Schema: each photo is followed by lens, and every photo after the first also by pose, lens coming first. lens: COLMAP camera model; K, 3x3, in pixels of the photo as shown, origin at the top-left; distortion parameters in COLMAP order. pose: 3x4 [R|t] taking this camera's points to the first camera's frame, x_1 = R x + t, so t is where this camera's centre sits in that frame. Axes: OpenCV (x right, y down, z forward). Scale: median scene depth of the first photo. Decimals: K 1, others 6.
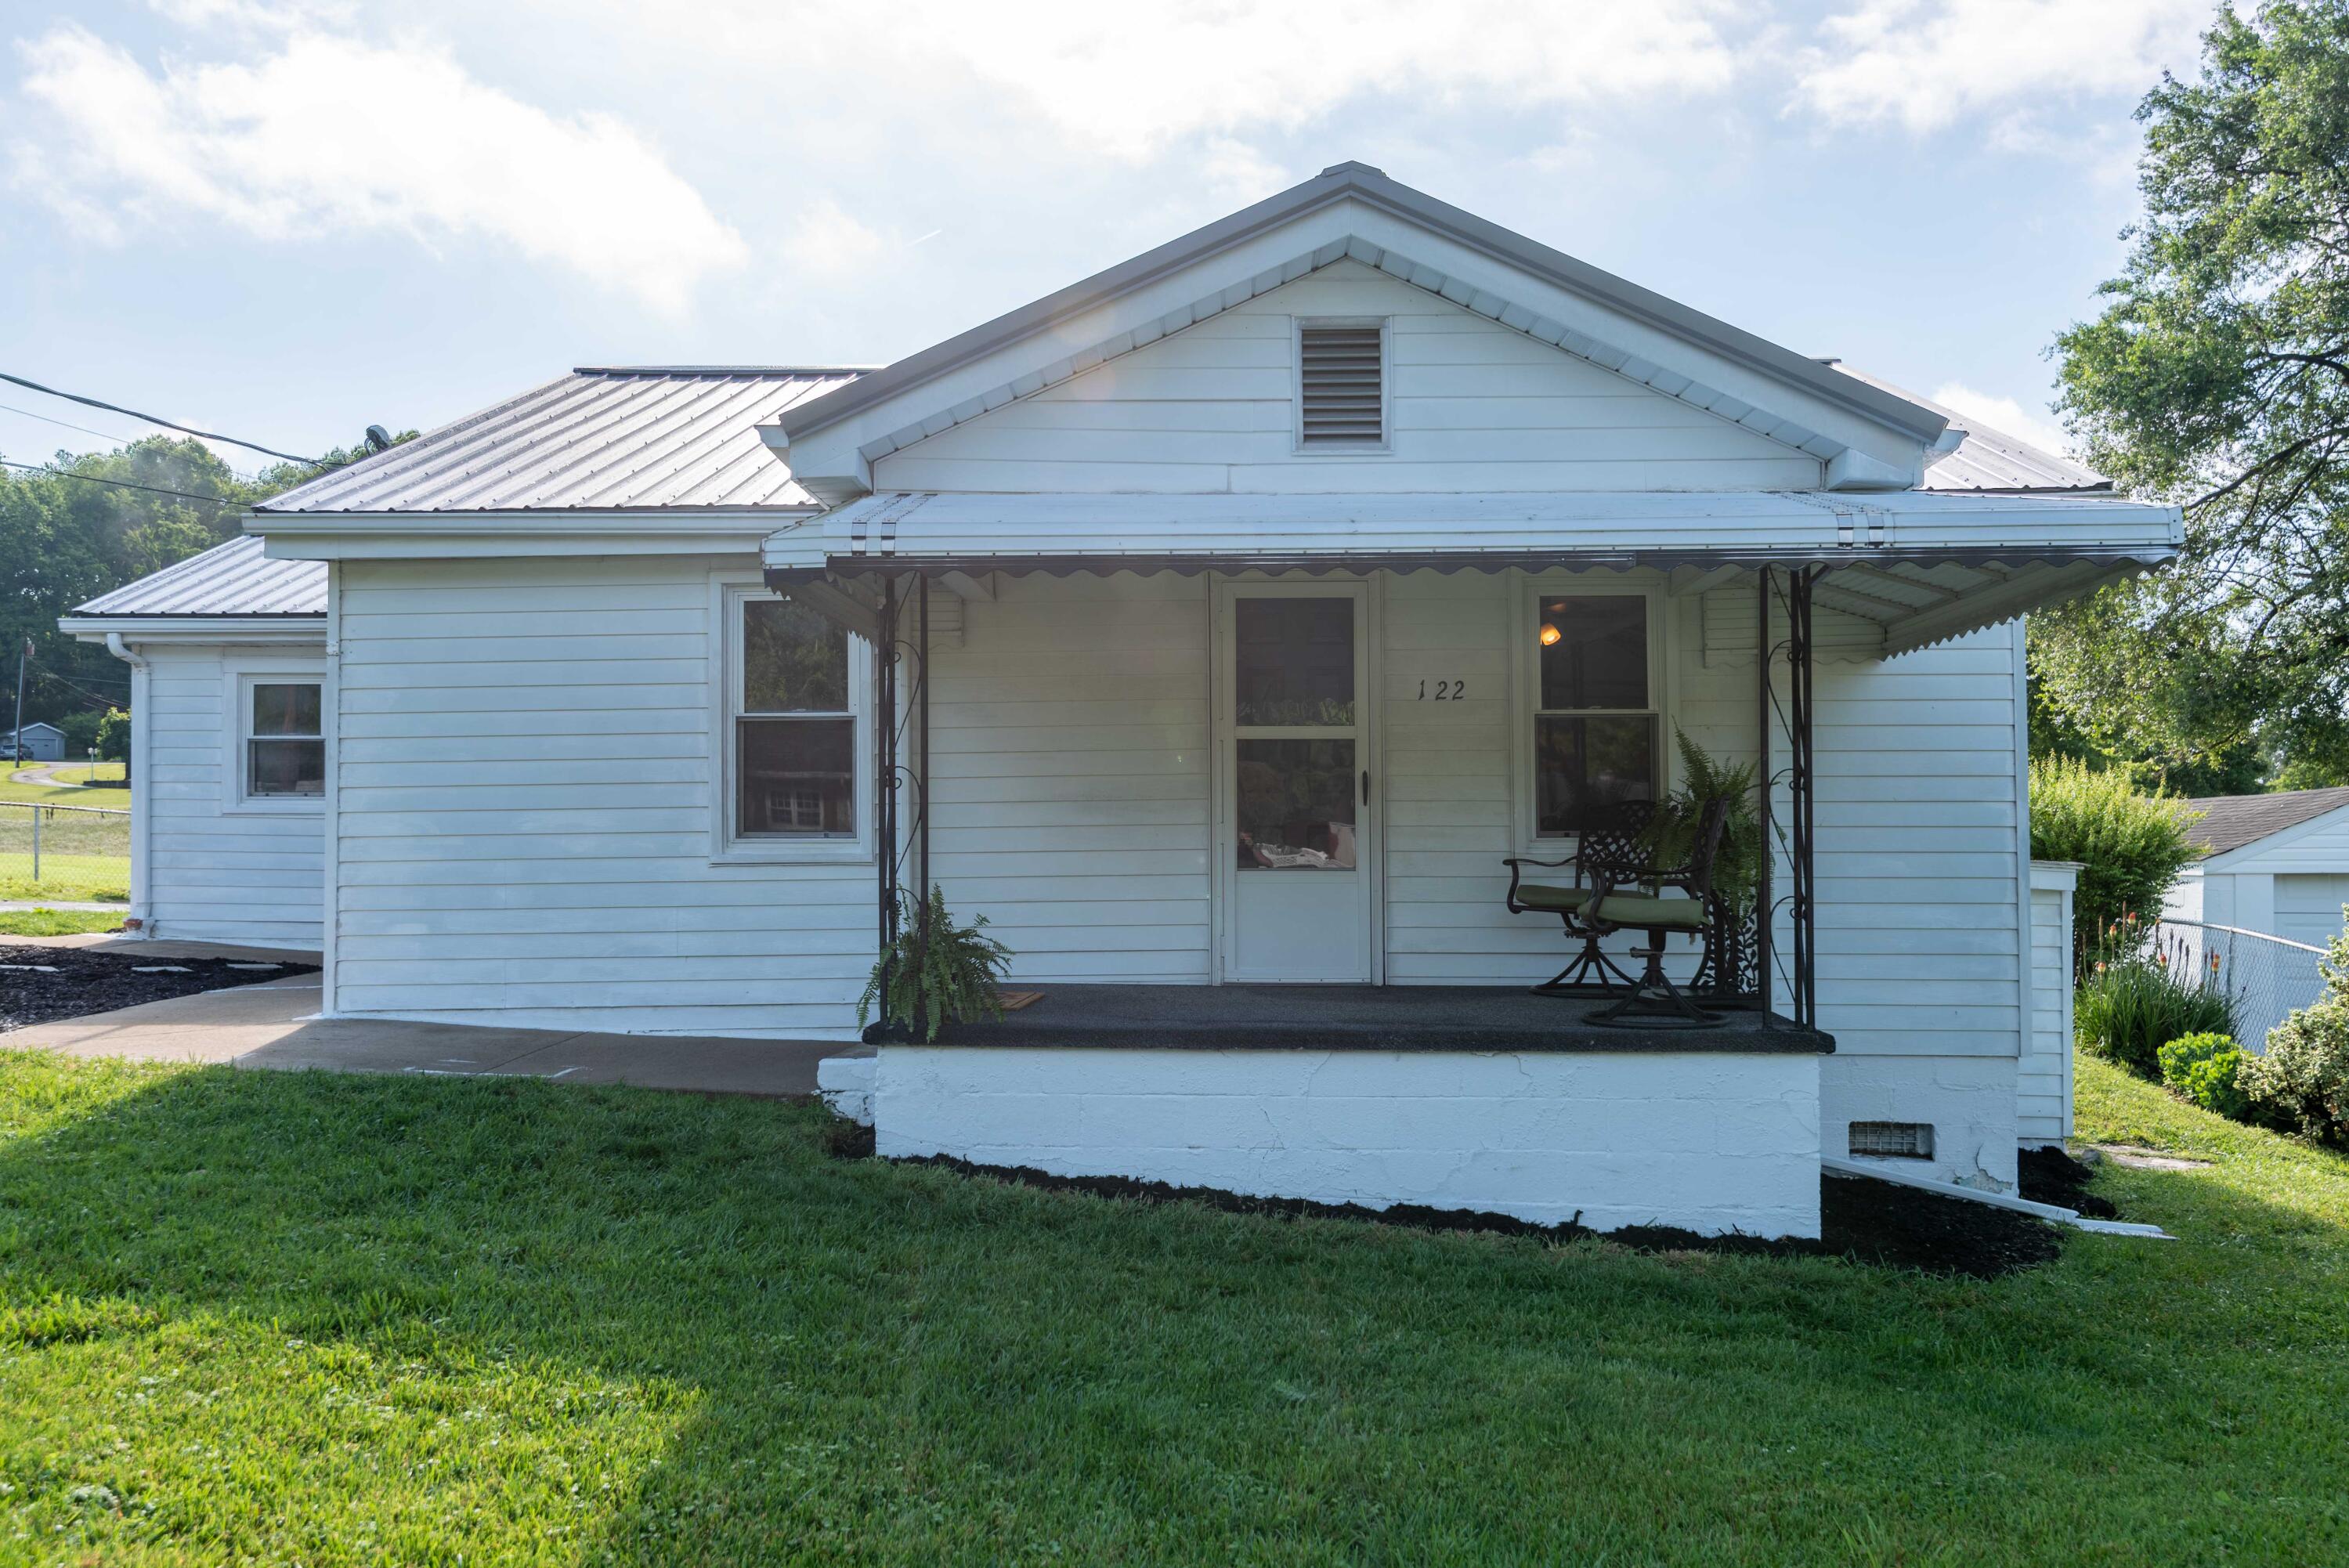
lens RADIAL K [[1951.3, 0, 1167.5], [0, 1951.3, 772.8], [0, 0, 1]] dist [-0.019887, 0.003521]
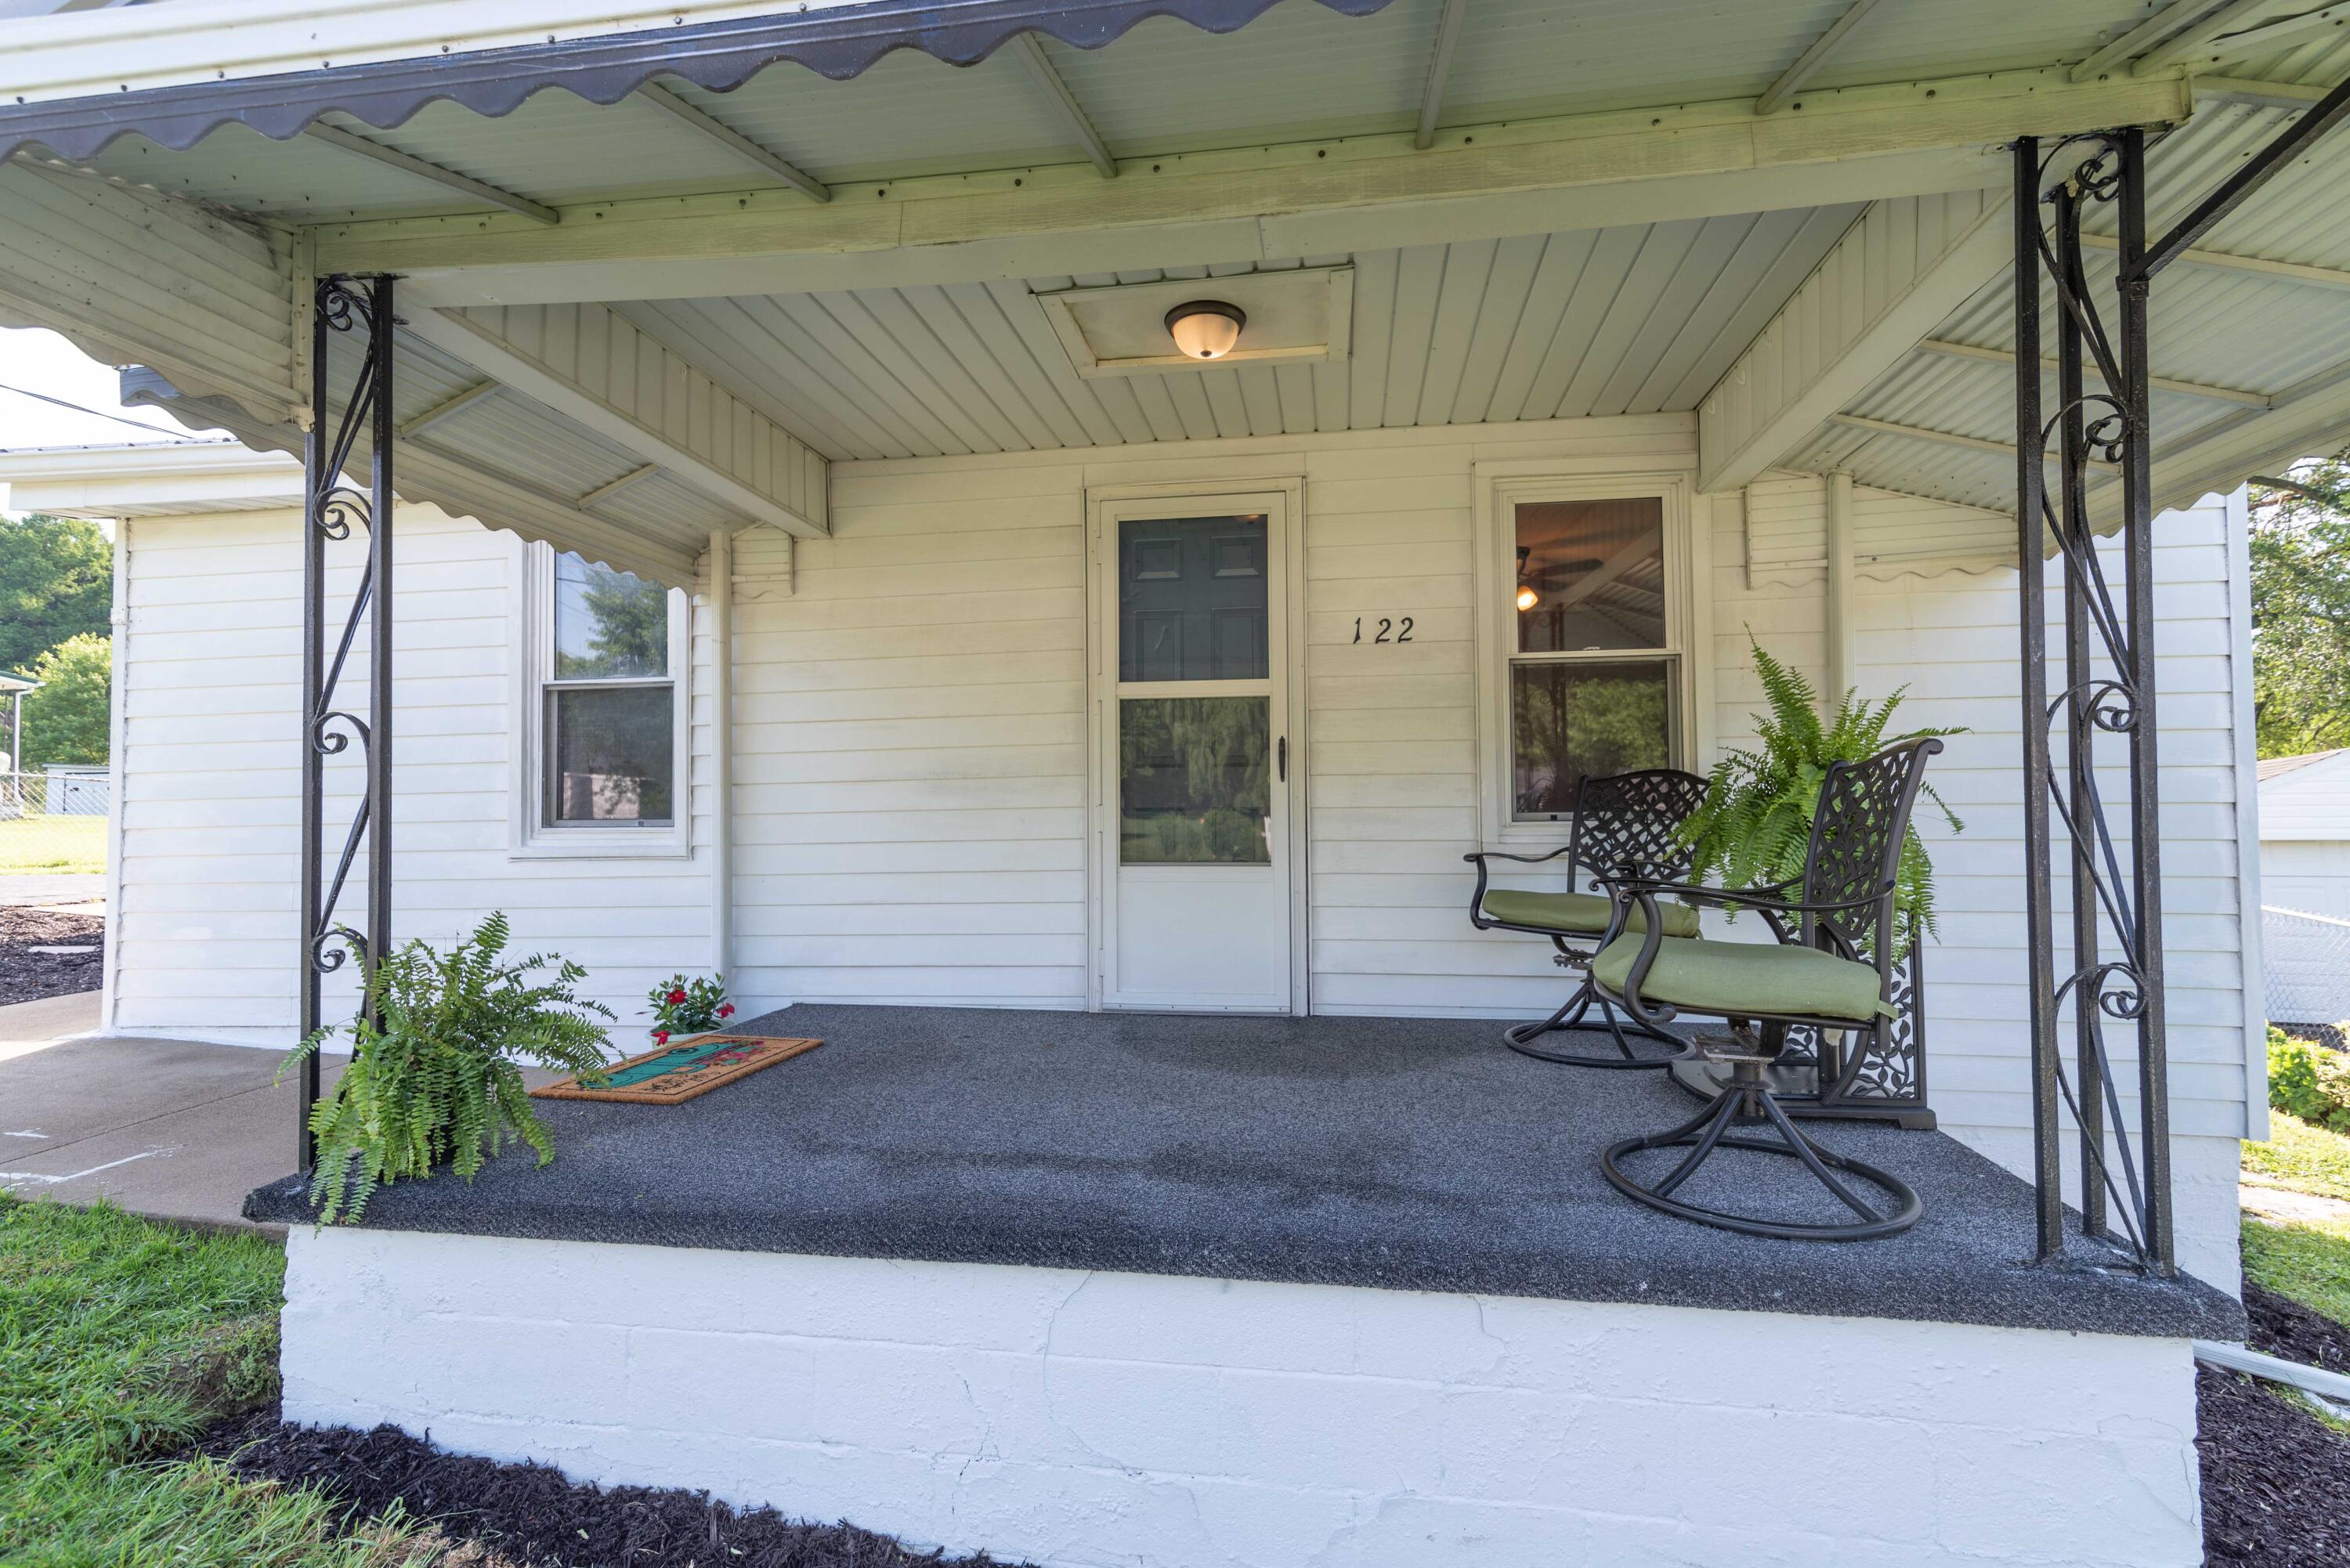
lens RADIAL K [[1055.8, 0, 1182.2], [0, 1055.8, 784.2], [0, 0, 1]] dist [0.008405, -0.000220]
pose [[0.993331, -0.009581, -0.114896, 0.109725], [0.010719, 0.999899, 0.009291, 0.013569], [0.114796, -0.010460, 0.993334, 0.580668]]
